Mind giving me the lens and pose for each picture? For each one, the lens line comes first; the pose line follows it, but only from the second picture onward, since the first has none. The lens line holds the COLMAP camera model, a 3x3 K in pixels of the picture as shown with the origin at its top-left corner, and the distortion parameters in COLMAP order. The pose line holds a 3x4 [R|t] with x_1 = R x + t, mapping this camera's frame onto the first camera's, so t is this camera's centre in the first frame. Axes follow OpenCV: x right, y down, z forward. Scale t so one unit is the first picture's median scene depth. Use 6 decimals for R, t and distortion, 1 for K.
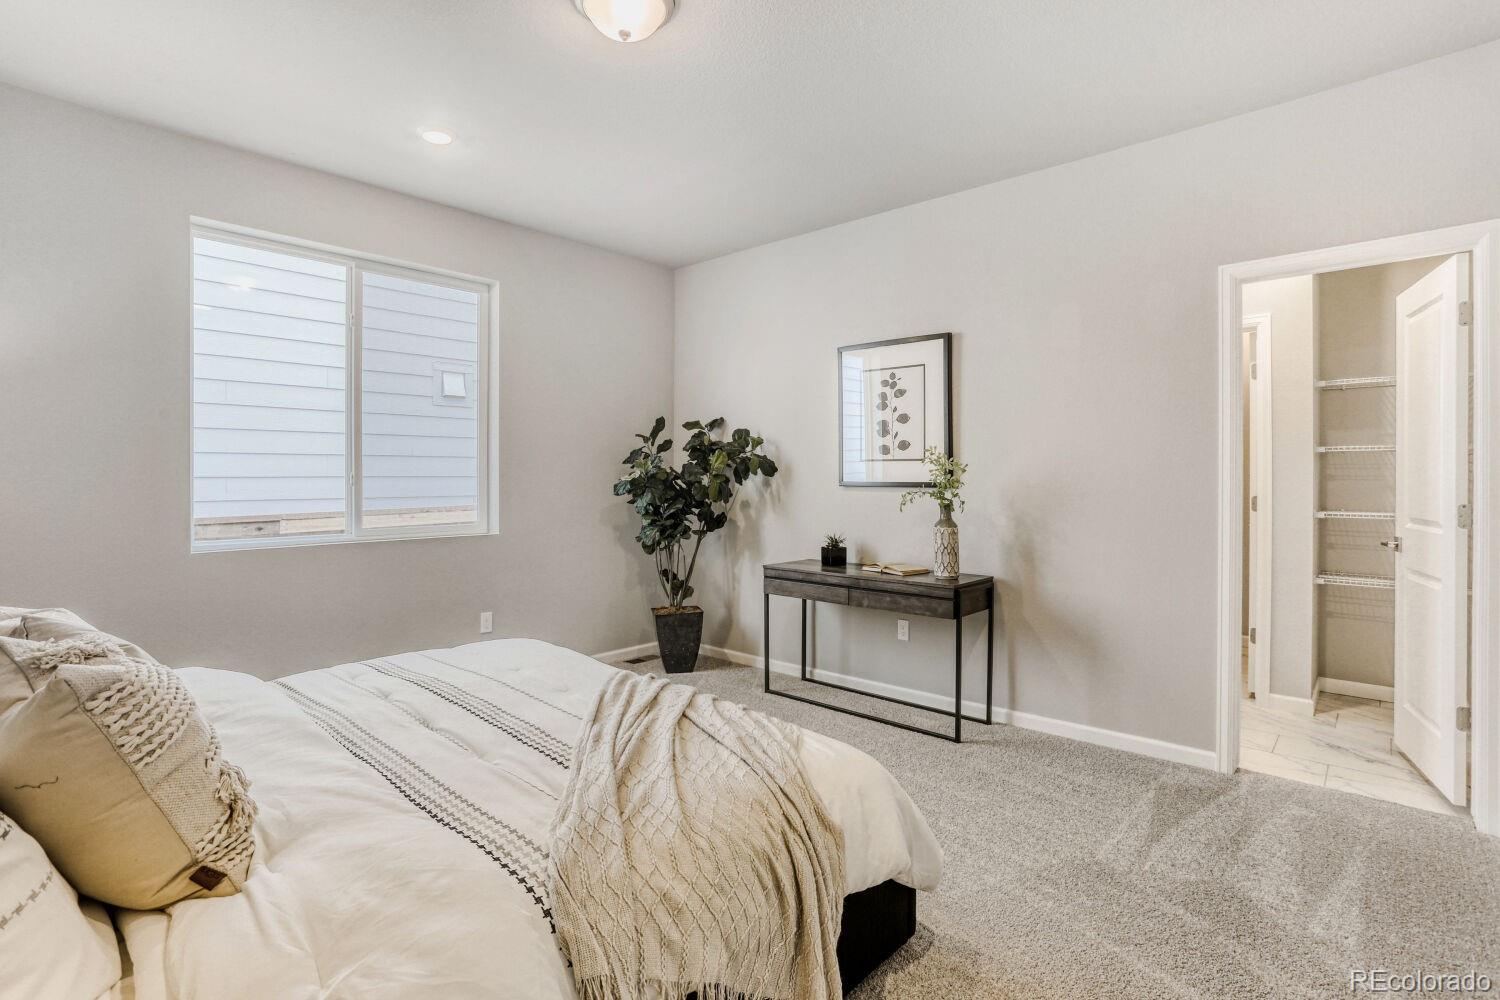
lens RADIAL K [[751.6, 0, 750.2], [0, 751.6, 497.3], [0, 0, 1]] dist [-0.001675, -0.000125]
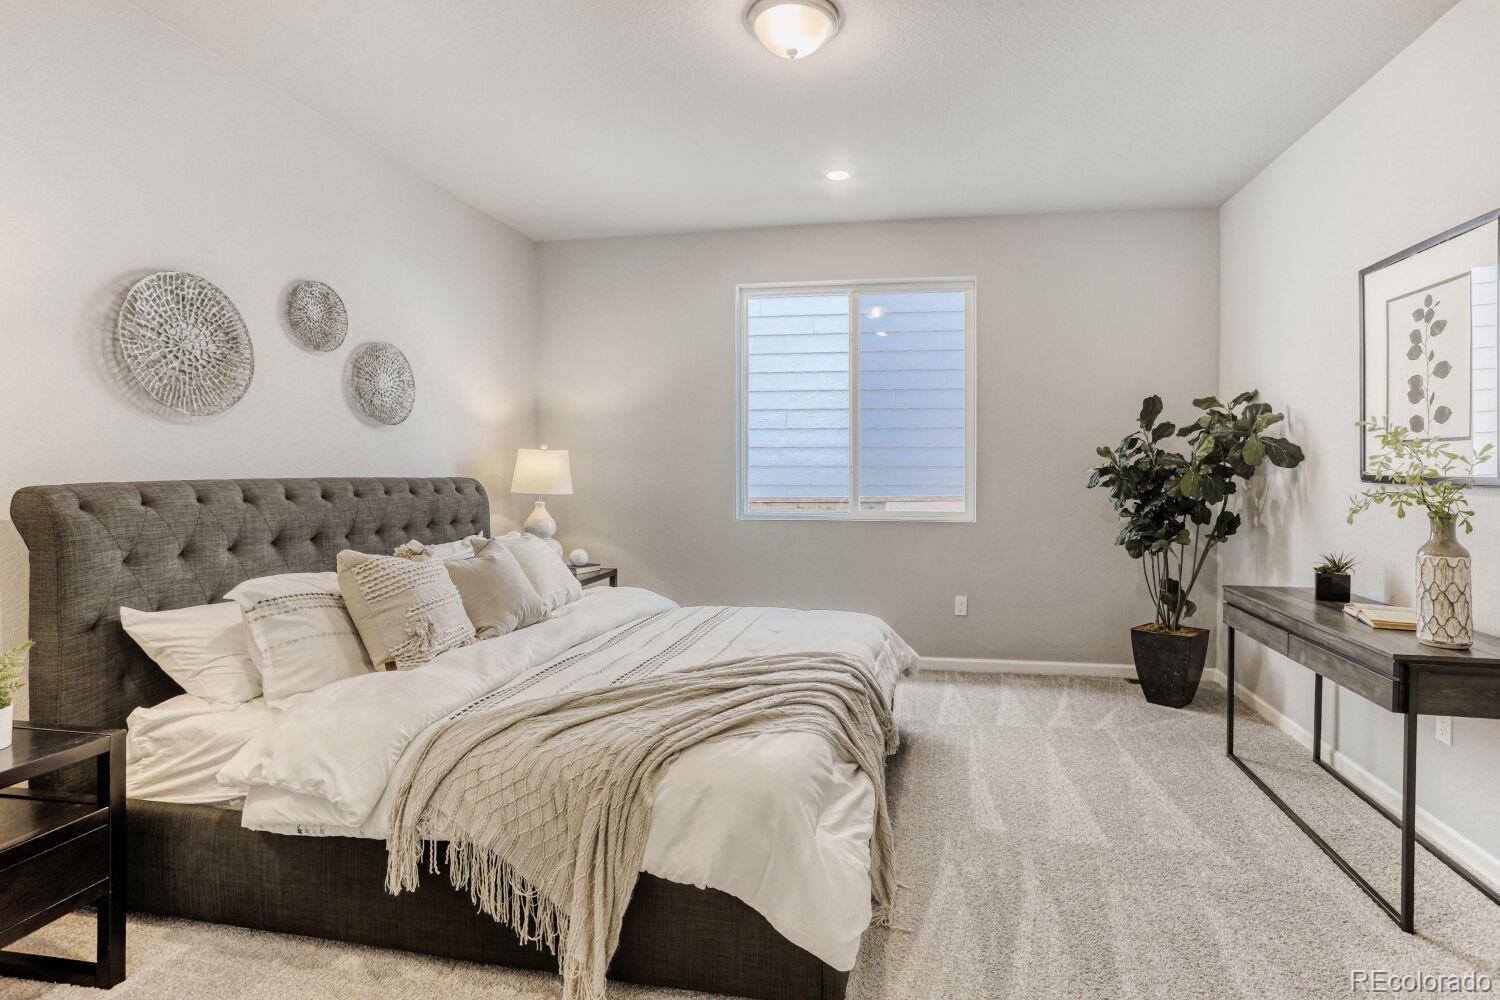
lens RADIAL K [[721.3, 0, 750.0], [0, 721.3, 500.0], [0, 0, 1]] dist [-0.001067, 0.000103]
pose [[0.548369, 0.042989, -0.835131, 0.354308], [-0.031389, 0.999032, 0.030815, -0.002030], [0.835647, 0.009316, 0.549187, 0.212005]]
